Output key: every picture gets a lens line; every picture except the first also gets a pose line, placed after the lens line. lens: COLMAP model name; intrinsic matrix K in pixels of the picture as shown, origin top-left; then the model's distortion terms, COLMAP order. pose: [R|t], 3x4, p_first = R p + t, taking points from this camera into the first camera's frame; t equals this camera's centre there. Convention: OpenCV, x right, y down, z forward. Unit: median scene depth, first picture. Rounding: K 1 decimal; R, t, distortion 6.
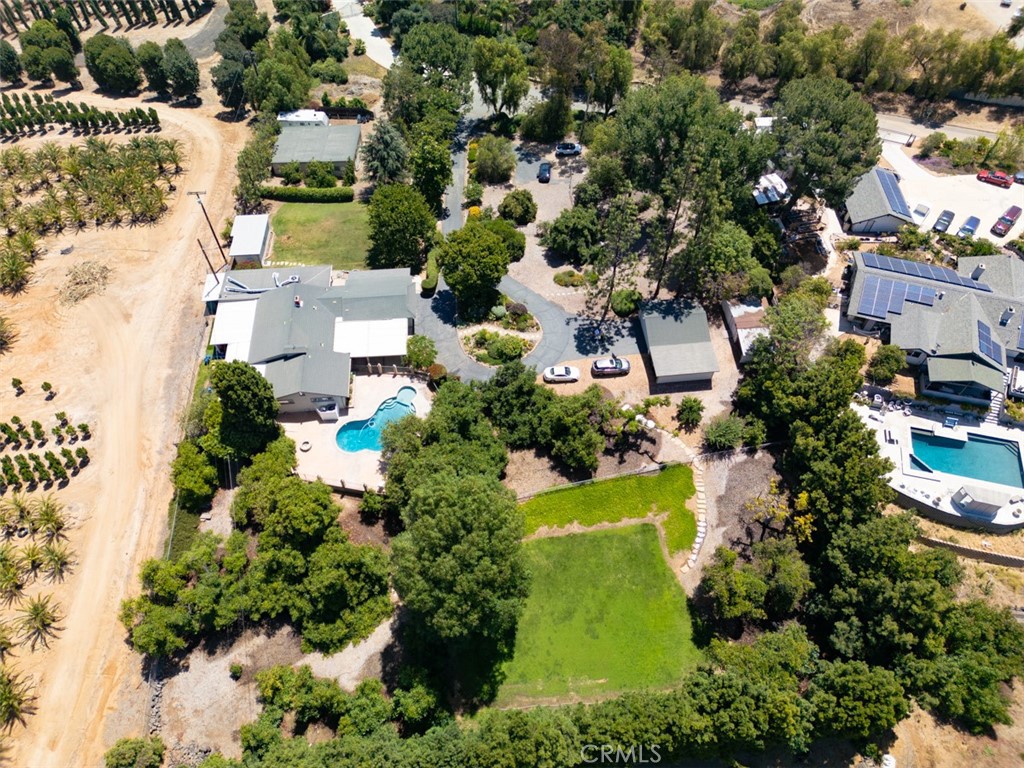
lens RADIAL K [[715.5, 0, 513.2], [0, 715.5, 386.0], [0, 0, 1]] dist [0.114076, -0.111020]
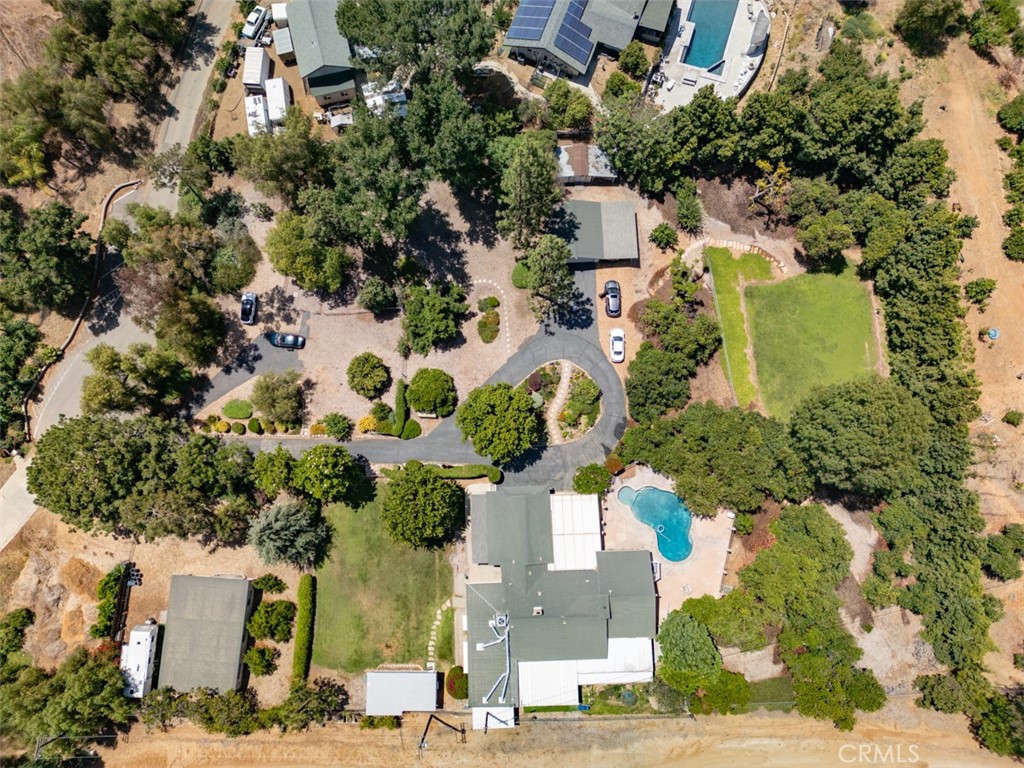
lens RADIAL K [[715.5, 0, 513.2], [0, 715.5, 386.0], [0, 0, 1]] dist [0.114076, -0.111020]
pose [[0.052705, -0.986205, 0.156916, -0.162818], [0.809913, 0.134137, 0.571007, -0.725977], [-0.584178, 0.096993, 0.805809, 0.245684]]
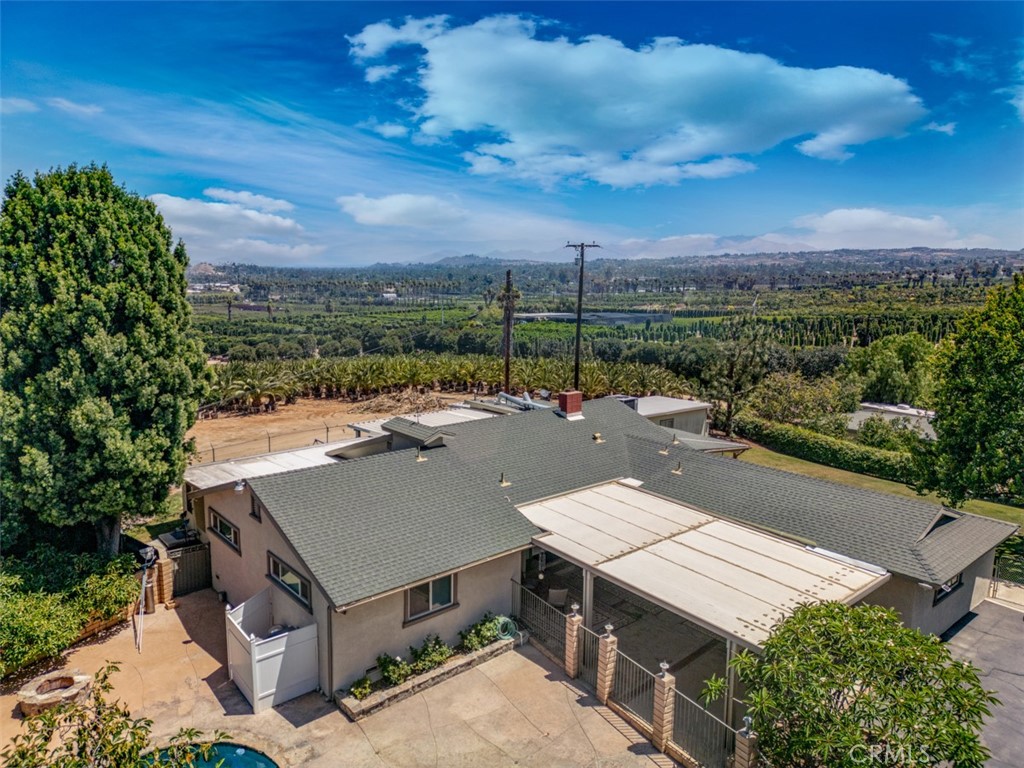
lens RADIAL K [[715.5, 0, 513.2], [0, 715.5, 386.0], [0, 0, 1]] dist [0.114076, -0.111020]
pose [[0.585562, 0.150422, -0.796549, -0.057476], [-0.669391, 0.643940, -0.370482, 0.016732], [0.457201, 0.750143, 0.477758, 0.842851]]
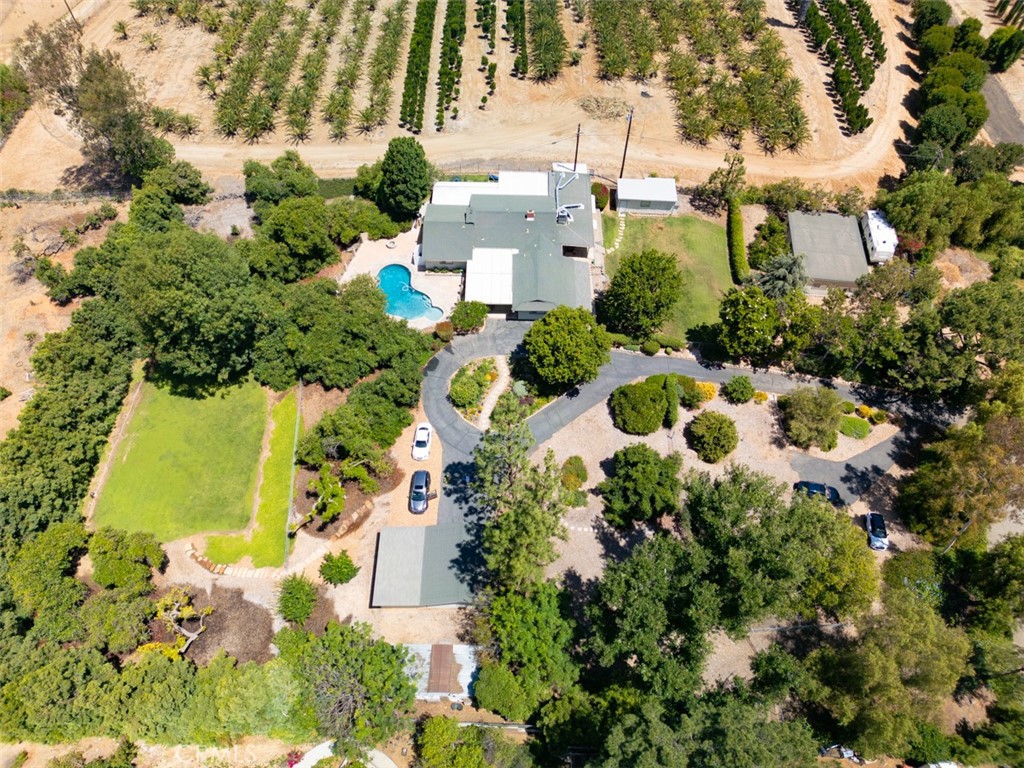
lens RADIAL K [[715.5, 0, 513.2], [0, 715.5, 386.0], [0, 0, 1]] dist [0.114076, -0.111020]
pose [[-0.103020, 0.829168, -0.549425, 0.486334], [-0.815271, 0.246056, 0.524204, -0.589998], [0.569842, 0.501934, 0.650647, 0.444204]]
